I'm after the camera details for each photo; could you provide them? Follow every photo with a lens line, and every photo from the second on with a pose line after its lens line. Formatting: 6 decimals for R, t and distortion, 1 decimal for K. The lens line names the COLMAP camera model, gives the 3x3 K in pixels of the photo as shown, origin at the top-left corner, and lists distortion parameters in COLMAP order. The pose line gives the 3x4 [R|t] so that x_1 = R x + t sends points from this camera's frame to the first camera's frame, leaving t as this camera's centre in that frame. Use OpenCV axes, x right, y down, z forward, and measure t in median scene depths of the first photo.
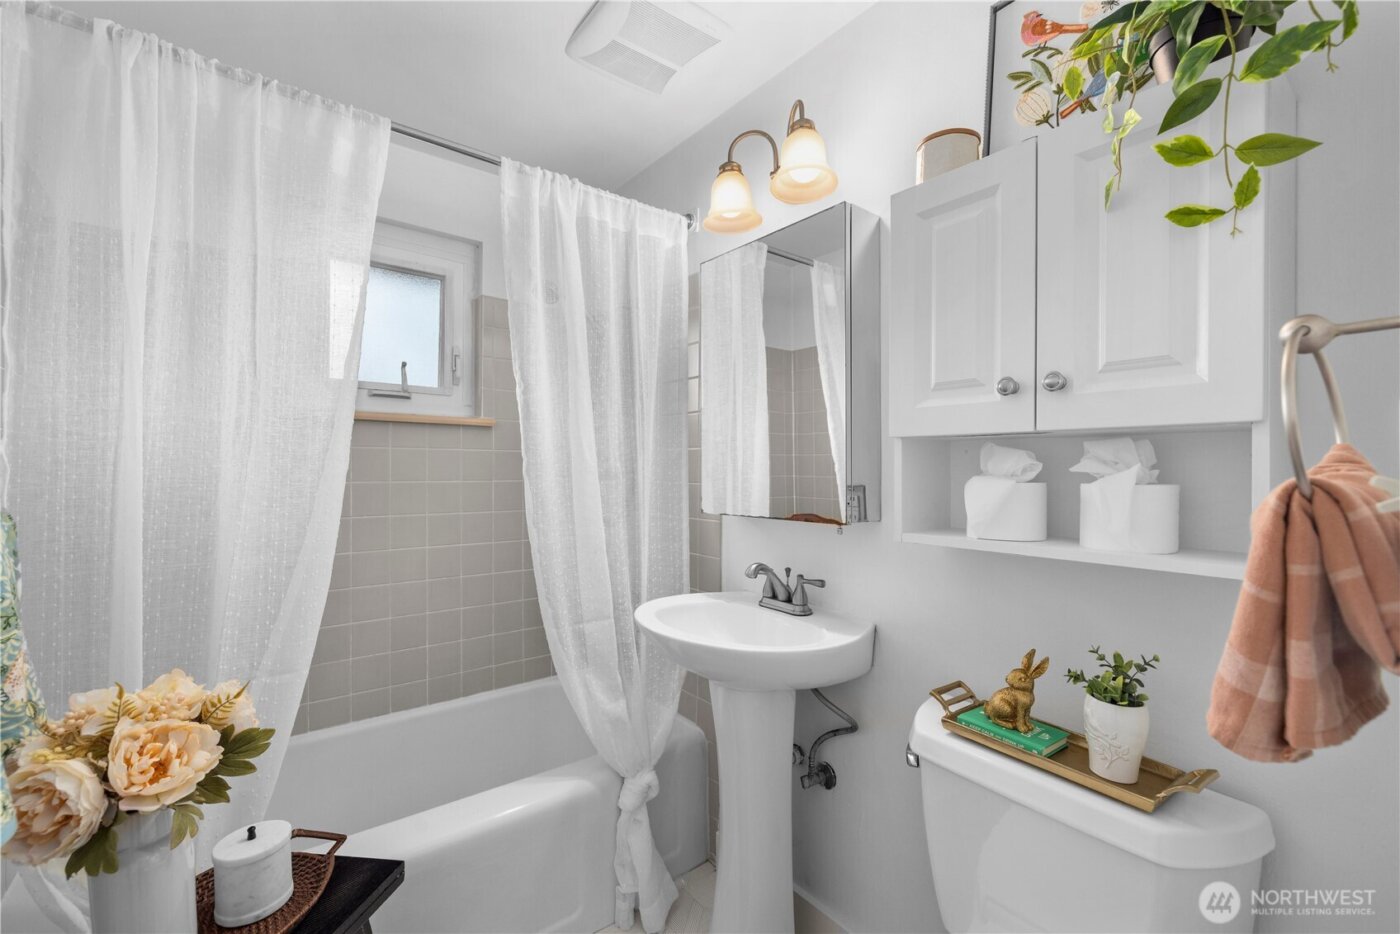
lens RADIAL K [[584.0, 0, 699.0], [0, 584.0, 474.5], [0, 0, 1]] dist [0.000491, -0.000109]
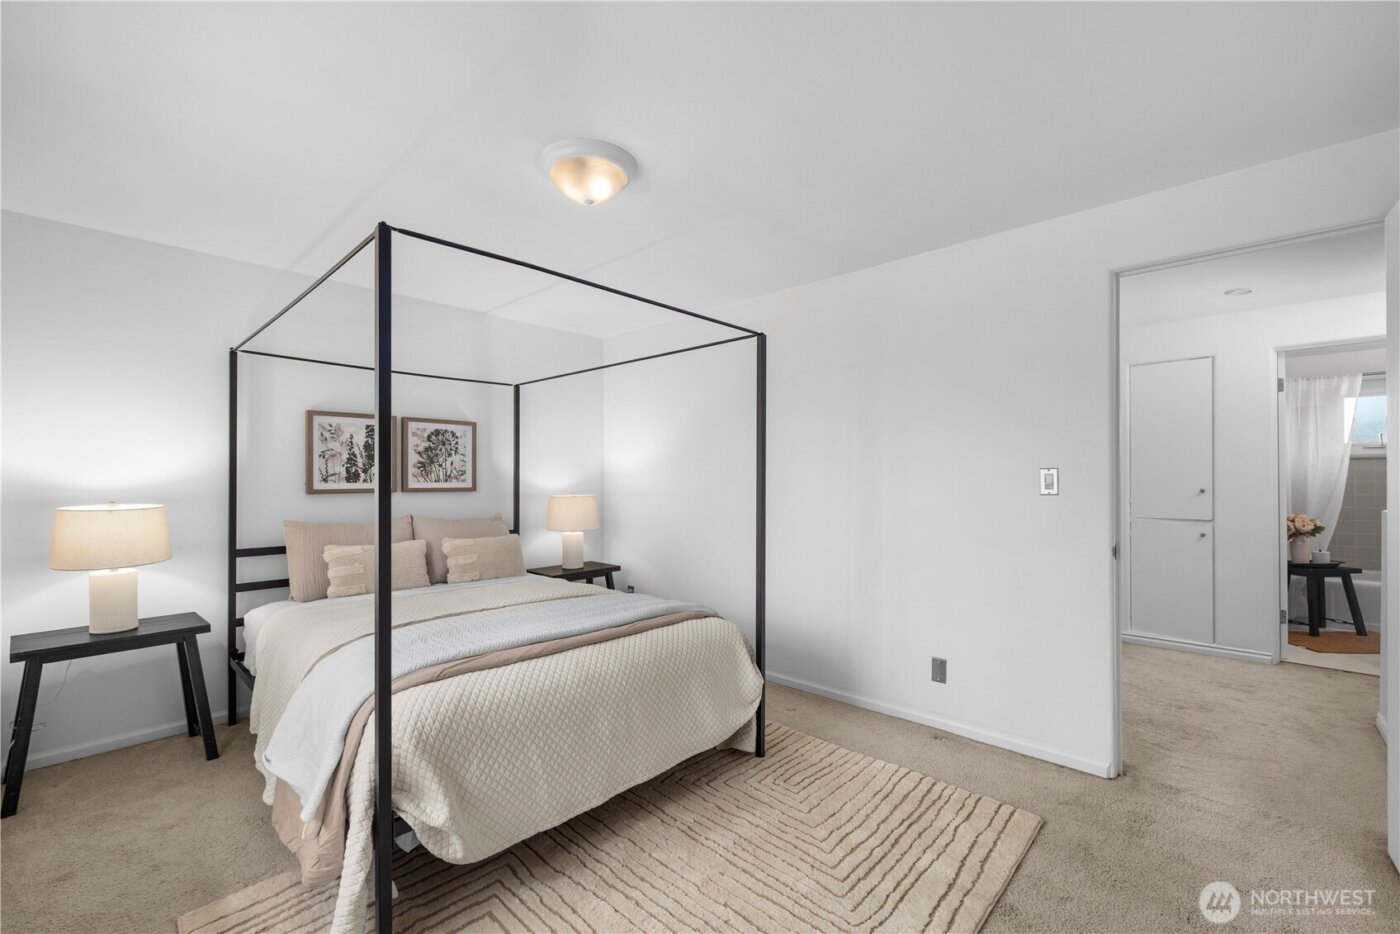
lens RADIAL K [[584.0, 0, 699.0], [0, 584.0, 474.5], [0, 0, 1]] dist [0.000491, -0.000109]
pose [[0.151456, -0.005486, -0.988449, 2.524195], [-0.001157, 0.999983, -0.005727, 0.005660], [0.988463, 0.002011, 0.151447, -3.745912]]
